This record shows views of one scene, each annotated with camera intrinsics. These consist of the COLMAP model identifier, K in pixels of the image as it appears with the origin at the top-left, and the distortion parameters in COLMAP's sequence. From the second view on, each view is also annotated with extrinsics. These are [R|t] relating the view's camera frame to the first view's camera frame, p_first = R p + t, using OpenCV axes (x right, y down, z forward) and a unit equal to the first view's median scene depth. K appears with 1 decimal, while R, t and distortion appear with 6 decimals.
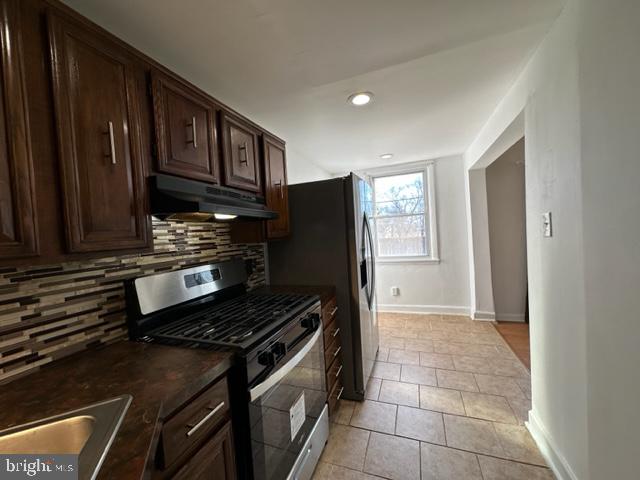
lens RADIAL K [[255.3, 0, 320.1], [0, 255.3, 240.3], [0, 0, 1]] dist [-0.000426, -0.000064]
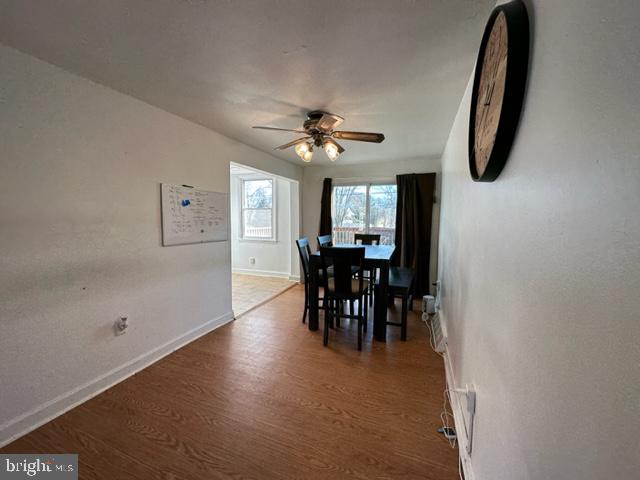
lens RADIAL K [[255.3, 0, 319.4], [0, 255.3, 241.4], [0, 0, 1]] dist [-0.000426, -0.000064]
pose [[0.996933, 0.078229, 0.002401, 1.616944], [-0.078233, 0.995172, 0.059269, -0.060123], [0.002247, -0.059275, 0.998239, -1.085822]]
